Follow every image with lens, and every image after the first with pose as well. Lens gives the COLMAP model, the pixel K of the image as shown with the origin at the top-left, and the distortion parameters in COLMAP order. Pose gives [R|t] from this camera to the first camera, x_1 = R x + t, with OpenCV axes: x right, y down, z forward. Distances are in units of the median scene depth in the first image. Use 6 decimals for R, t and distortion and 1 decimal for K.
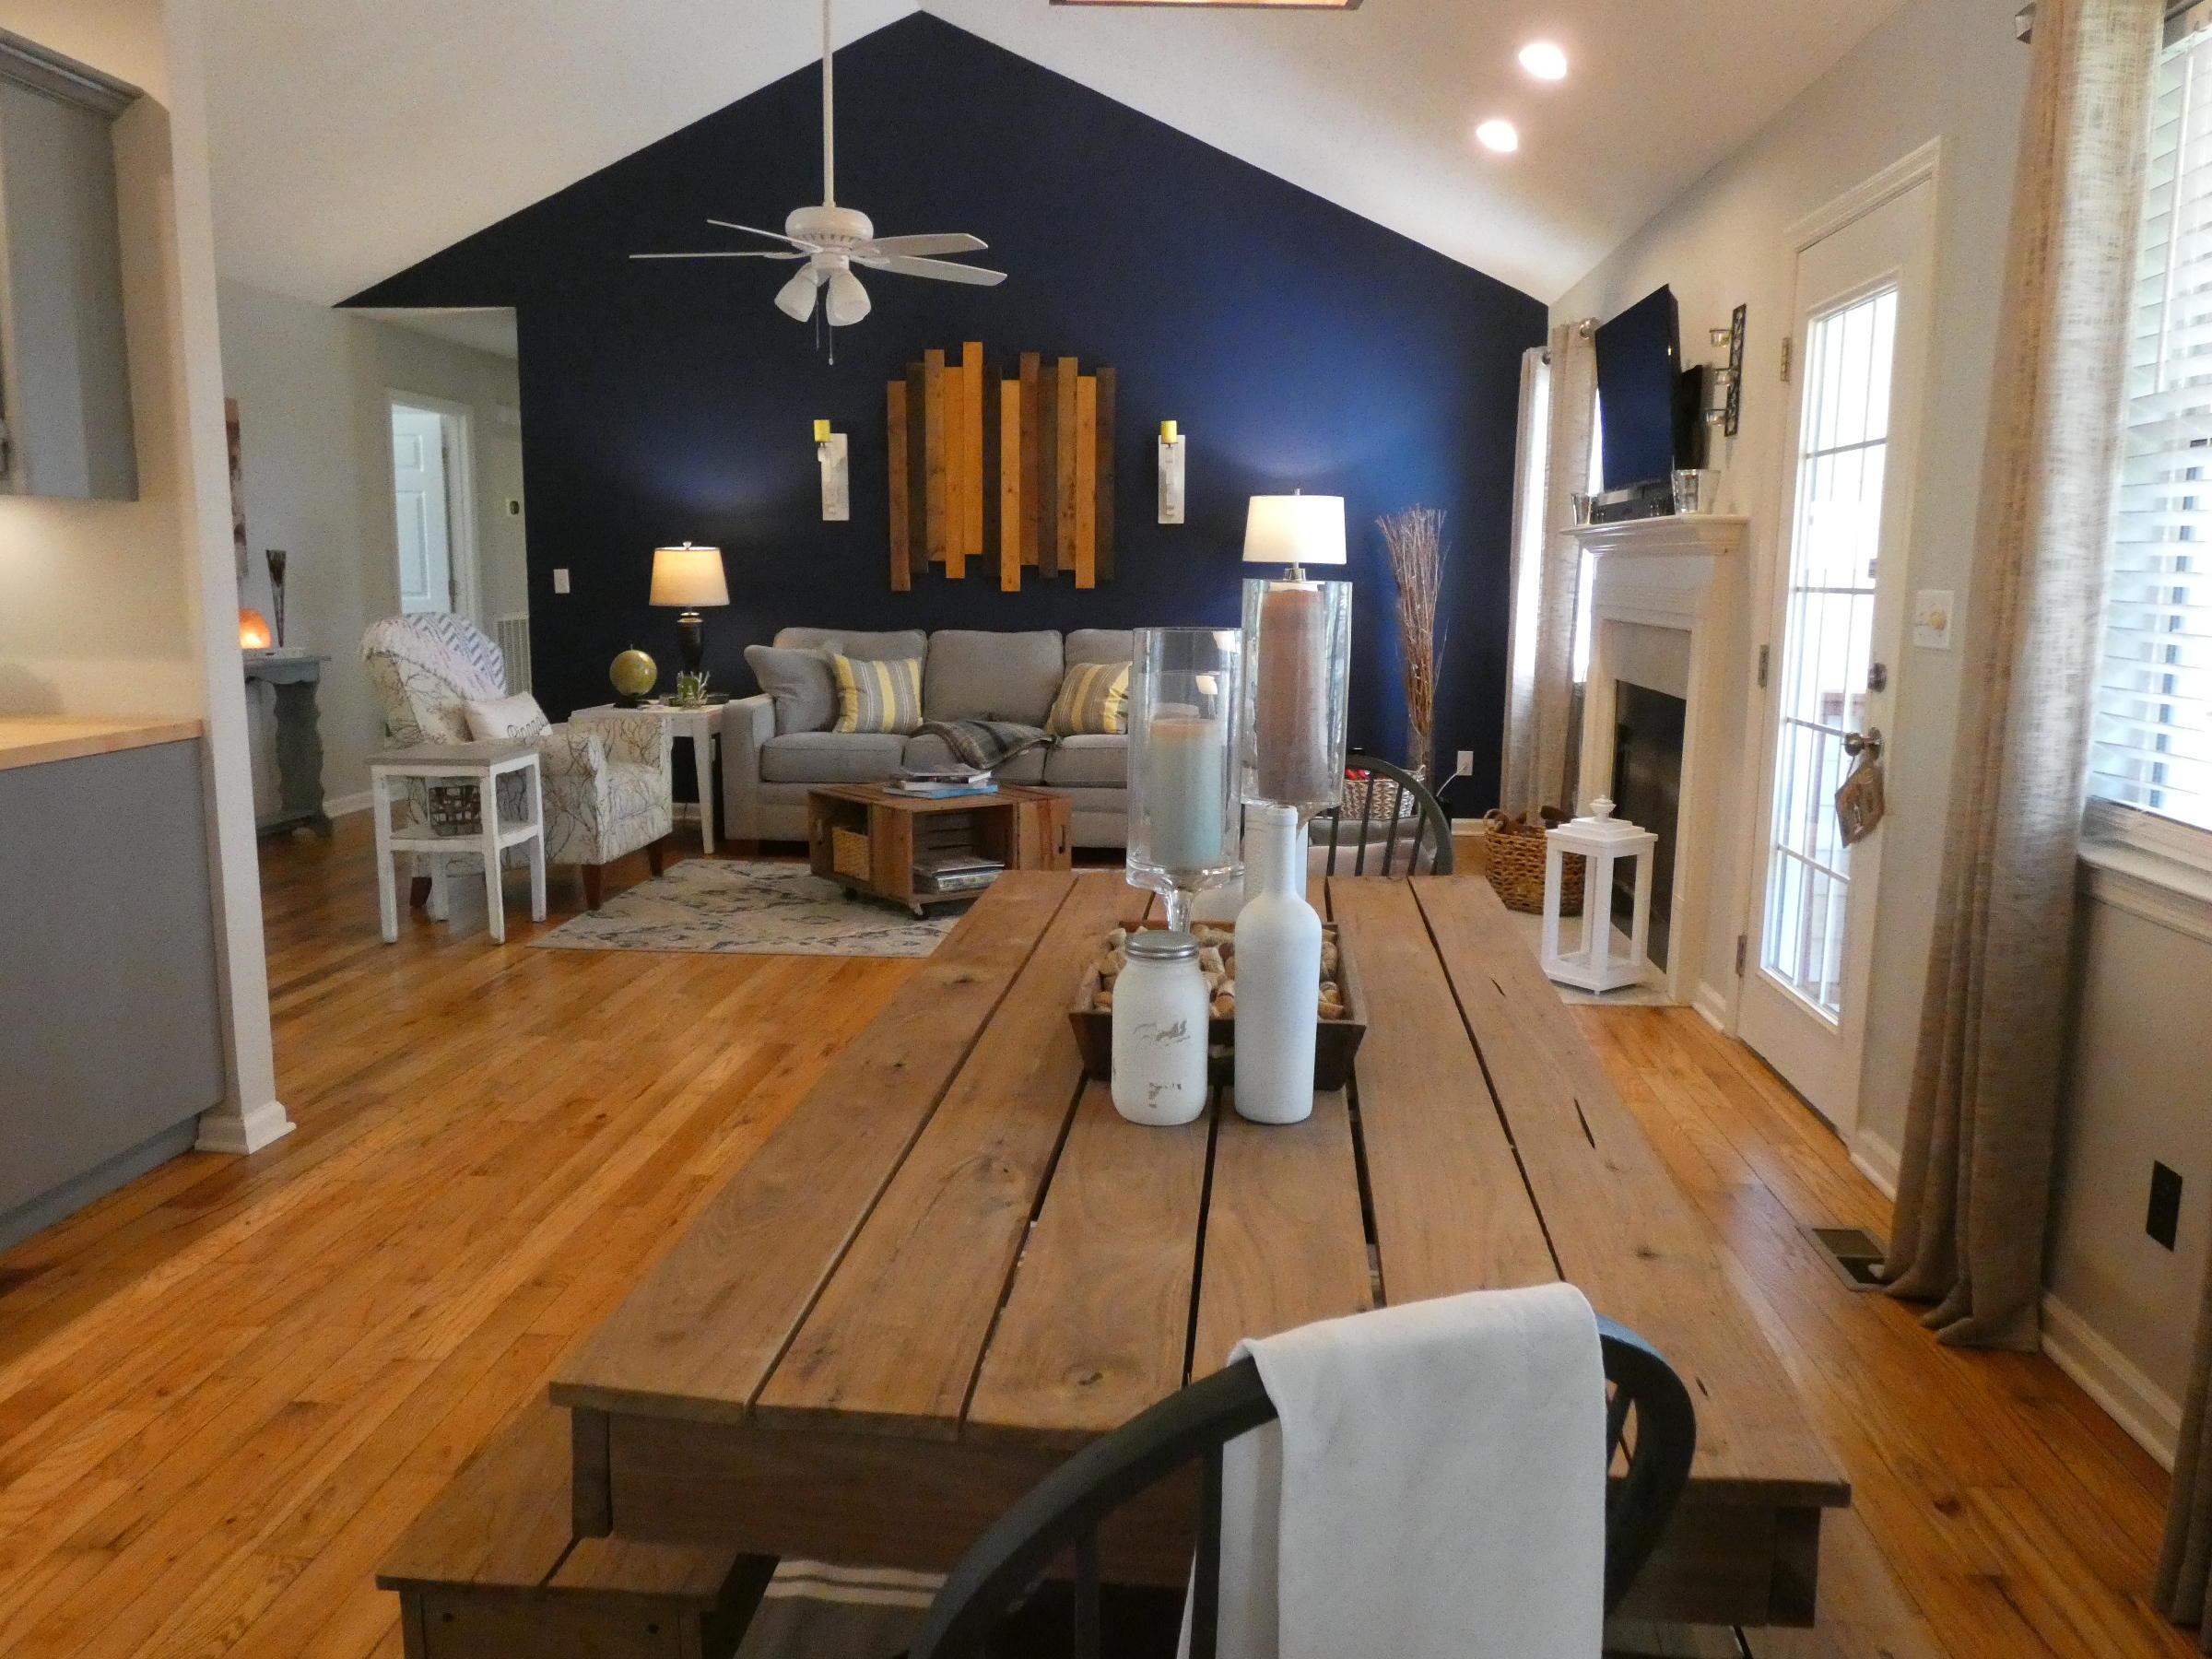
lens RADIAL K [[1618.9, 0, 1114.7], [0, 1618.9, 829.8], [0, 0, 1]] dist [-0.002671, -0.016592]
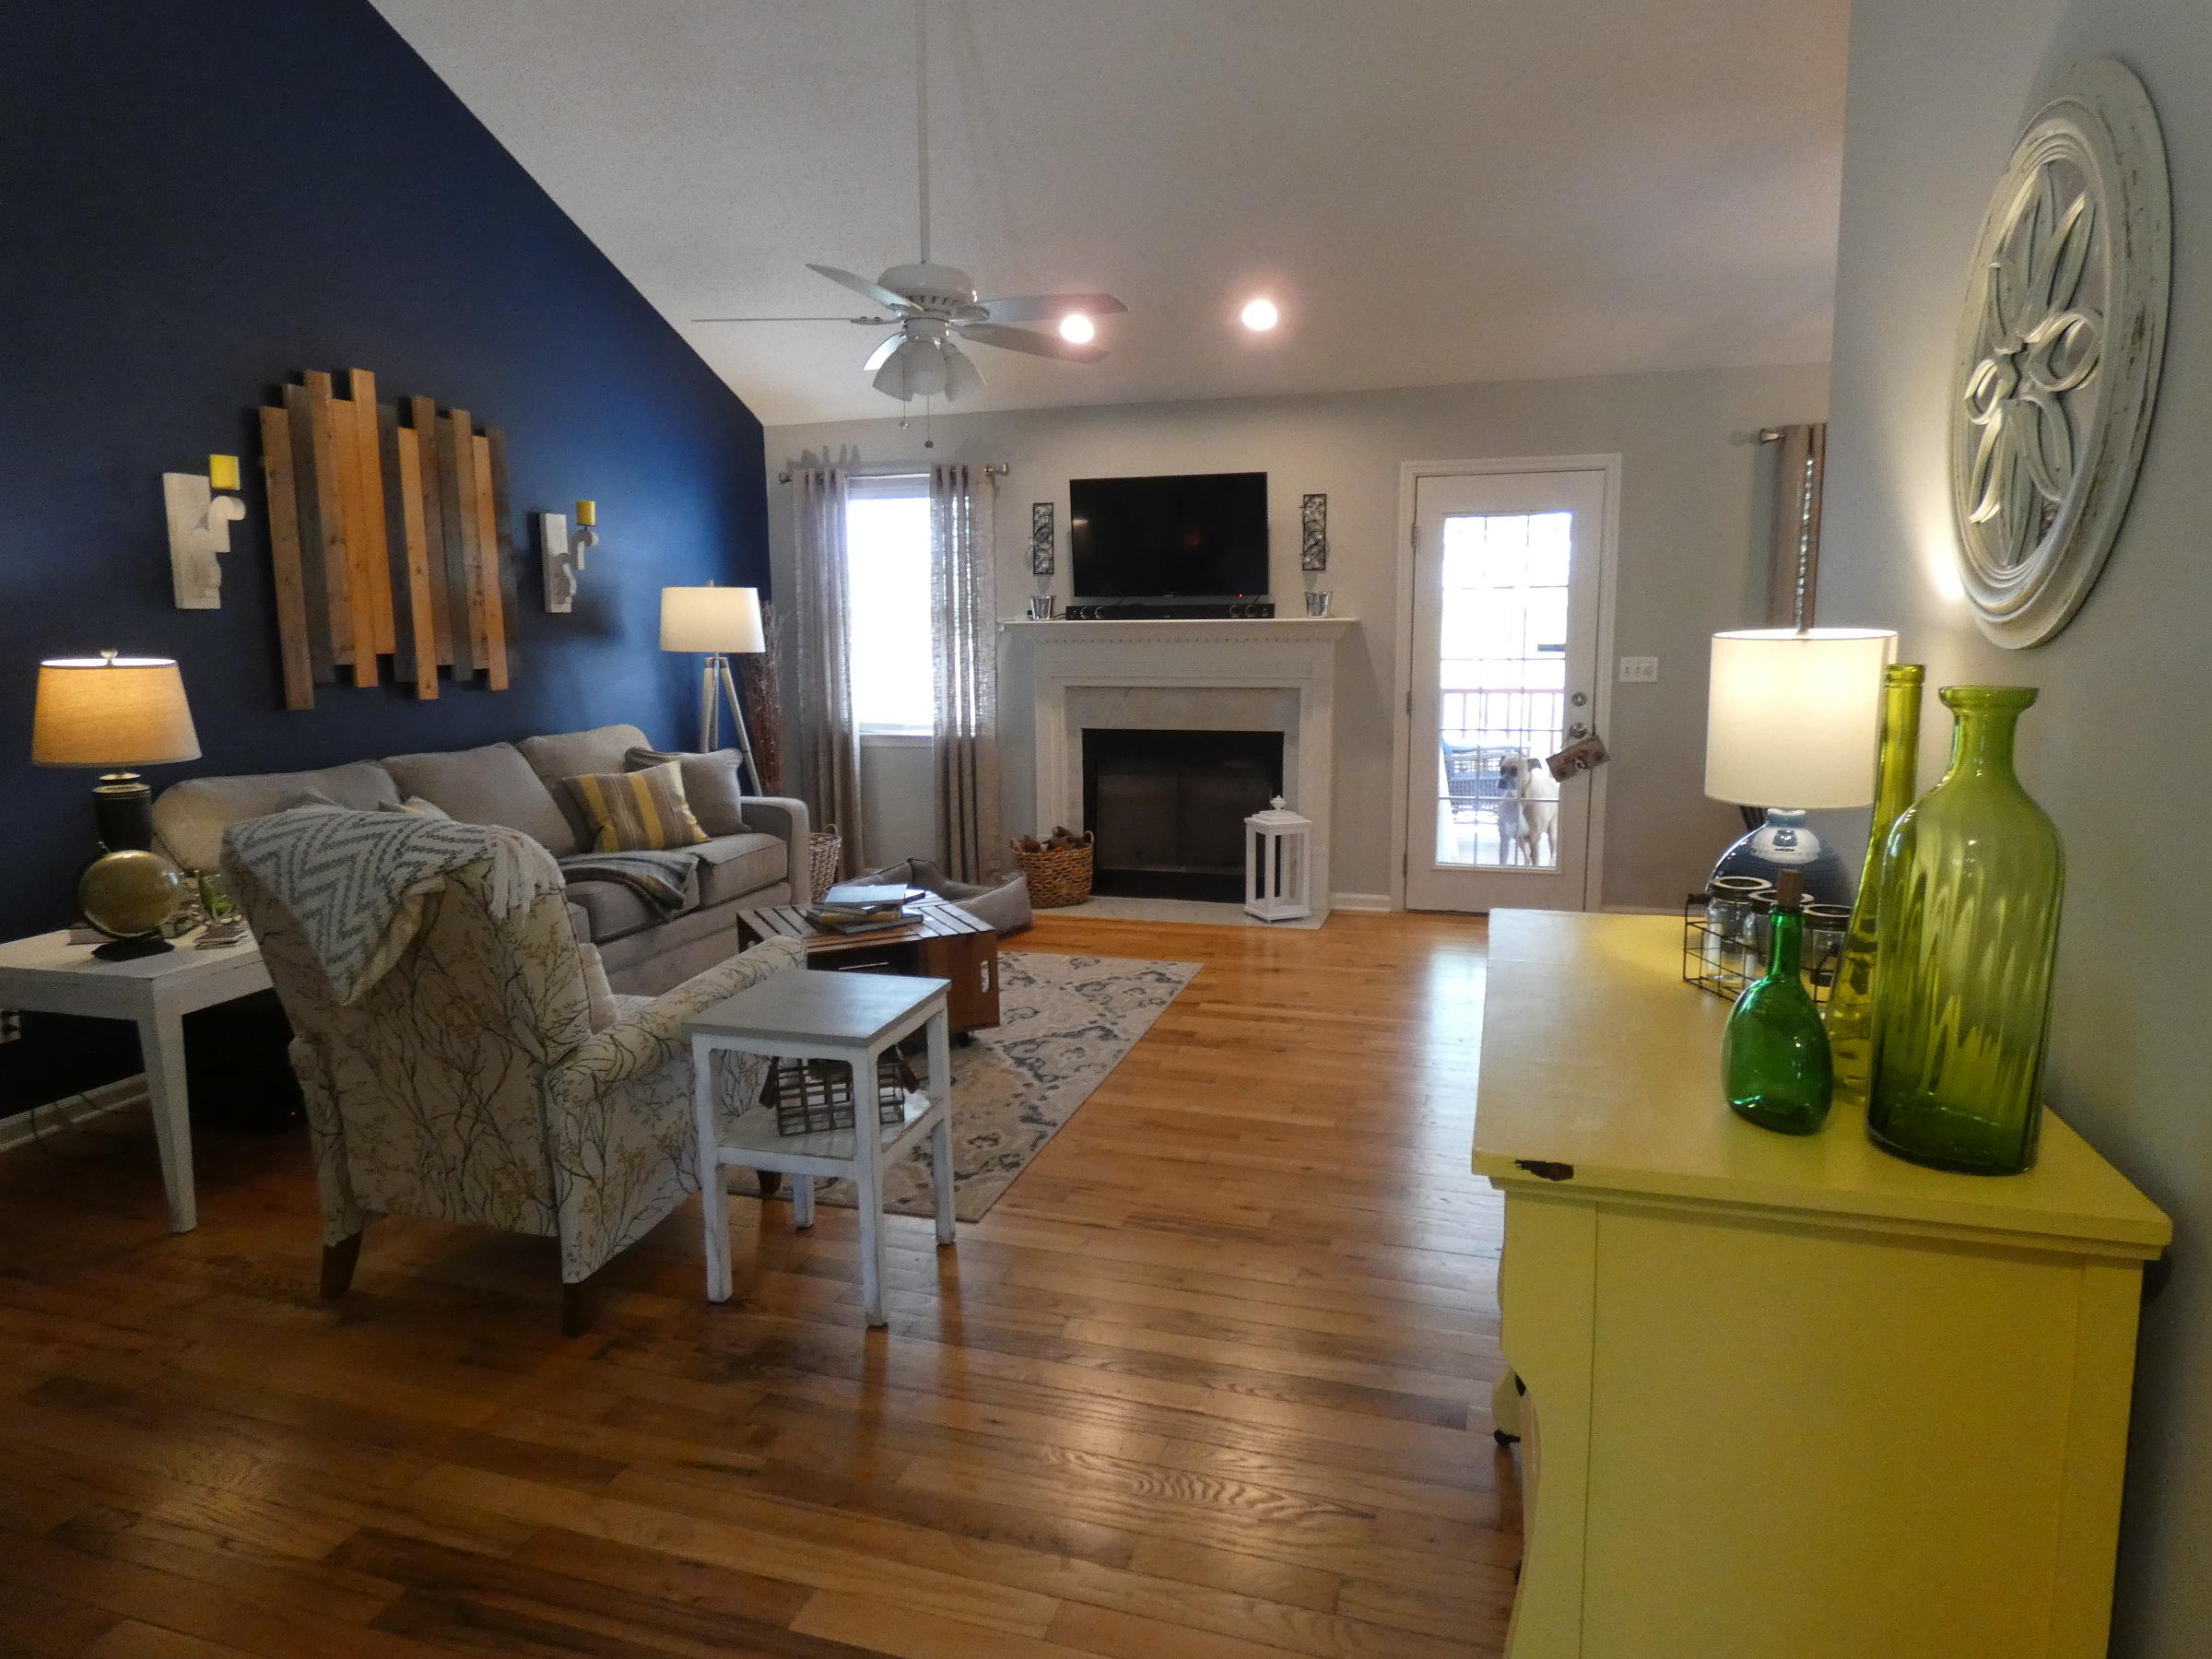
lens RADIAL K [[1327.4, 0, 1119.4], [0, 1327.4, 830.2], [0, 0, 1]] dist [-0.000642, -0.001529]
pose [[0.221392, -0.161824, 0.961665, -0.627740], [0.165948, 0.978004, 0.126369, -0.113537], [-0.960961, 0.131610, 0.243377, 0.543394]]
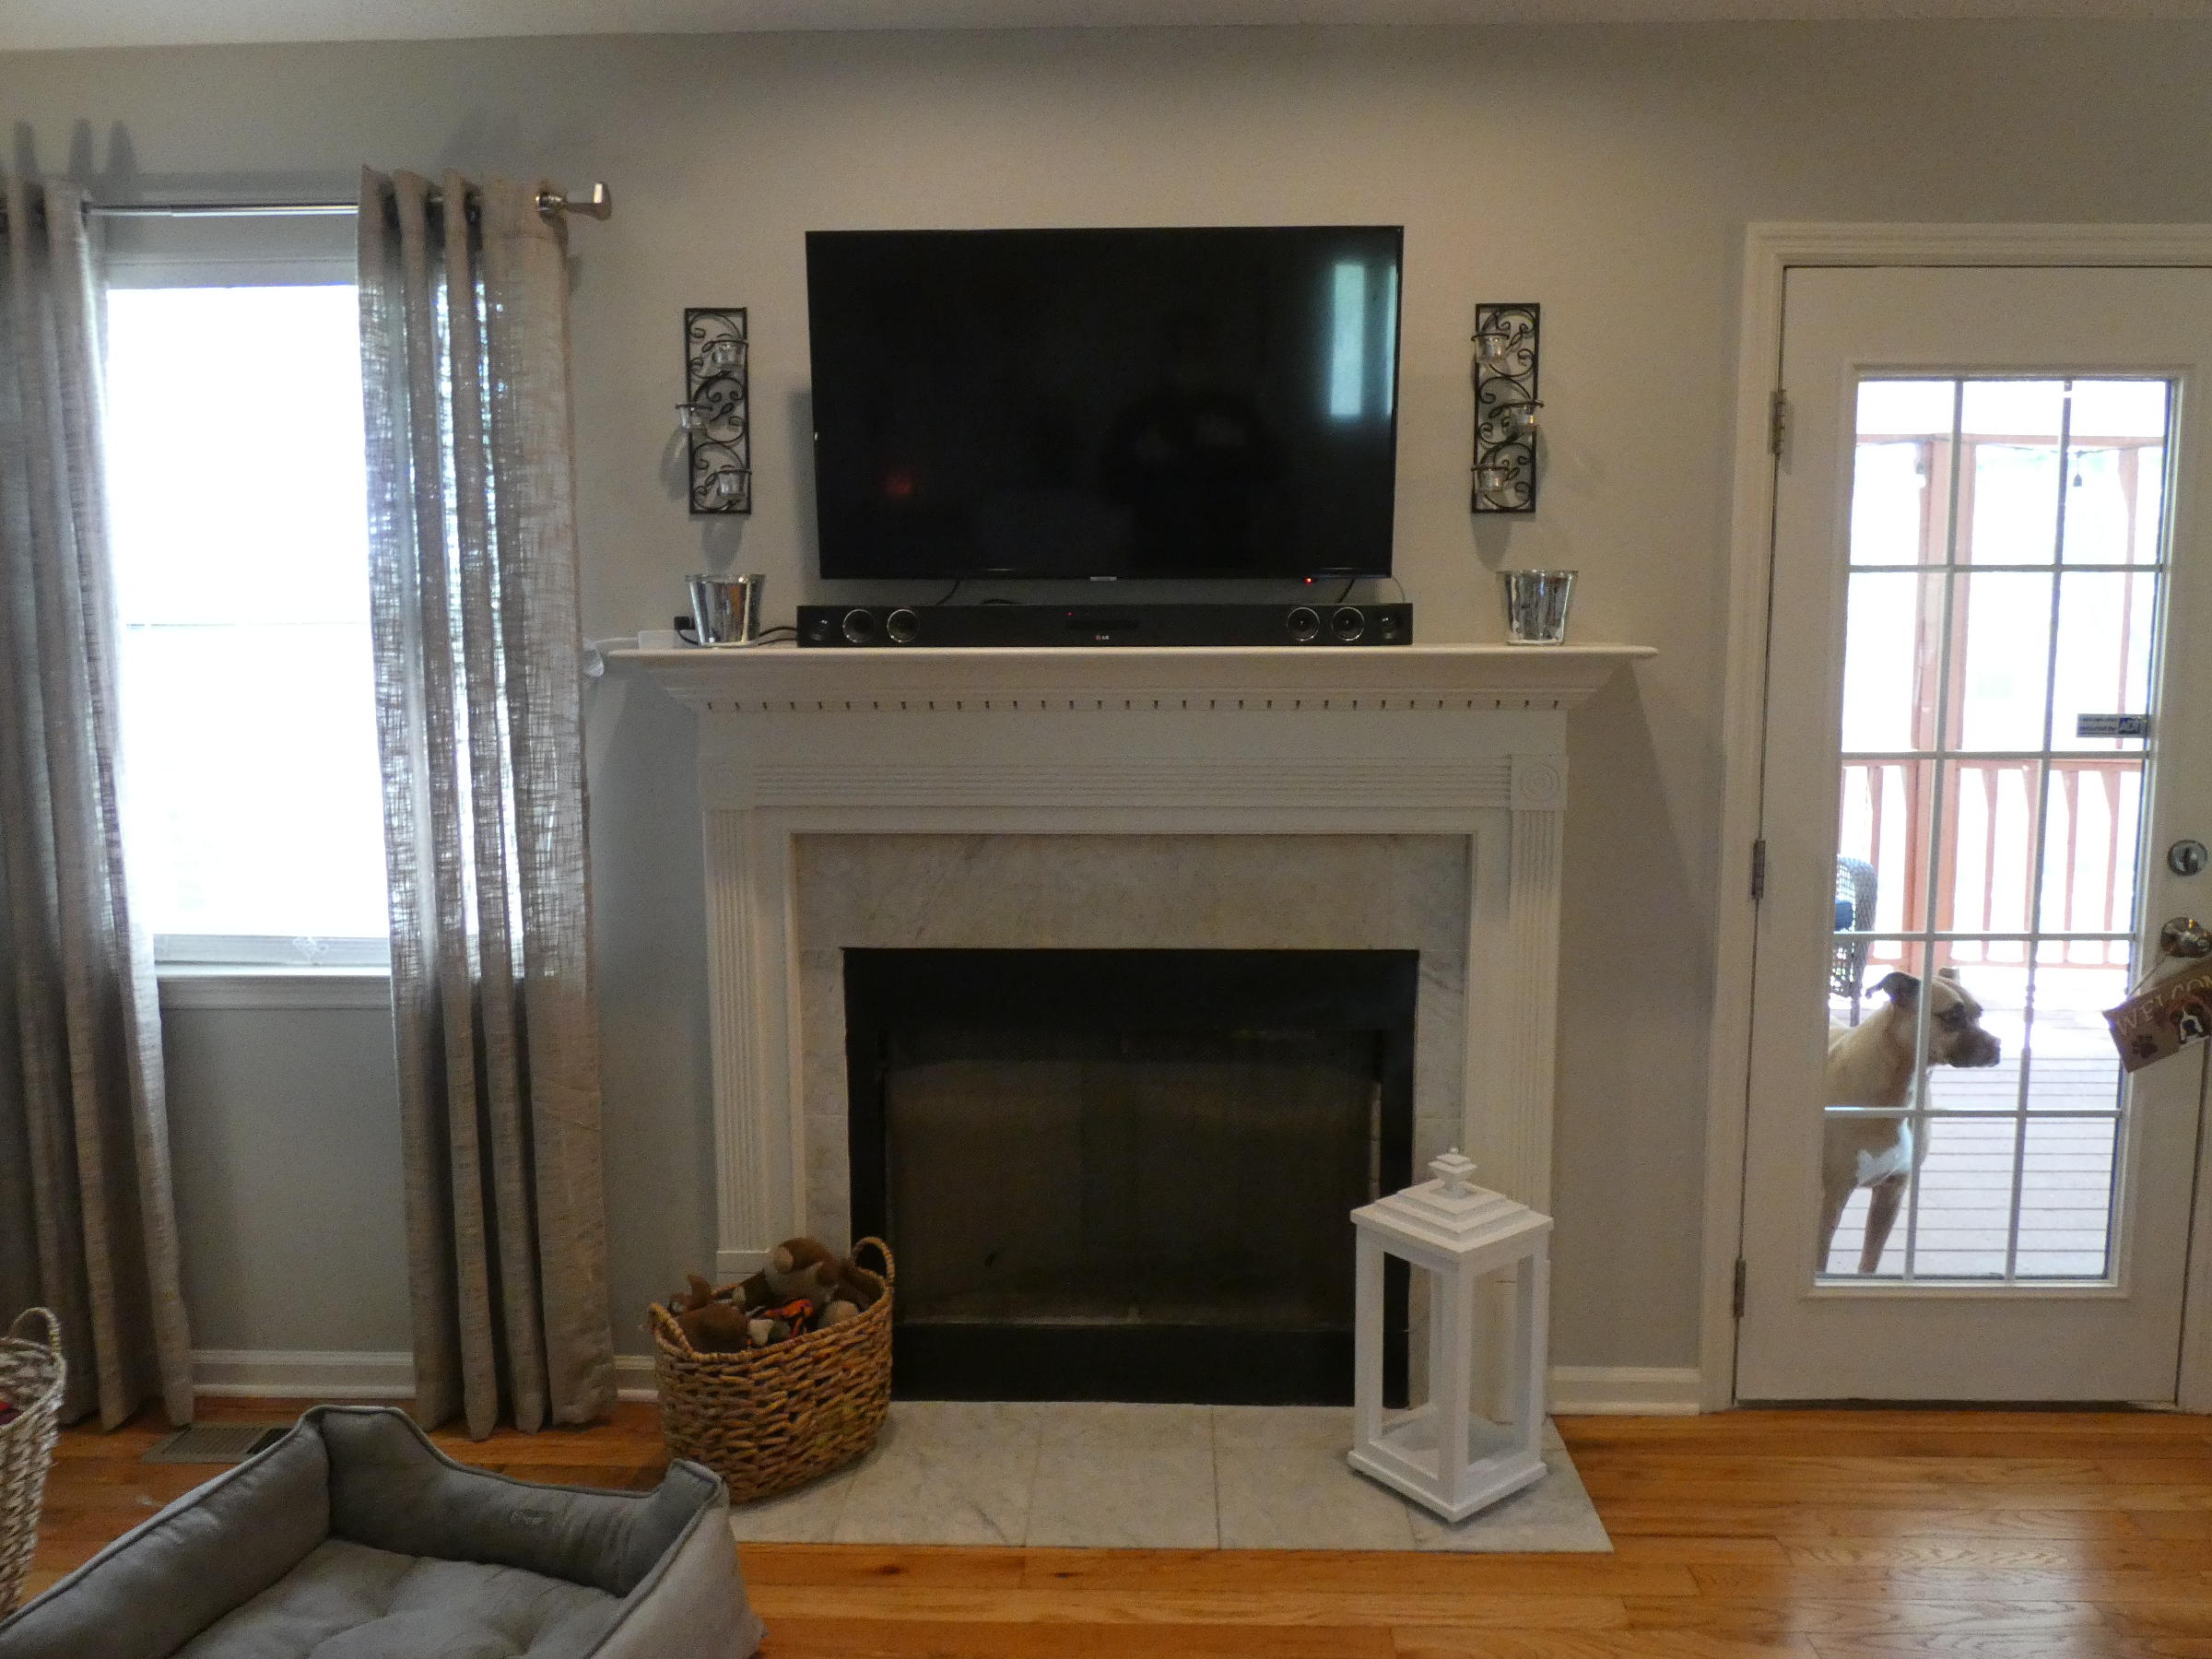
lens RADIAL K [[1618.9, 0, 1088.5], [0, 1618.9, 819.1], [0, 0, 1]] dist [-0.002671, -0.016592]
pose [[-0.043899, -0.145965, 0.988315, -0.142326], [0.162102, 0.975119, 0.151217, -0.150971], [-0.985797, 0.166846, -0.019145, 0.720711]]
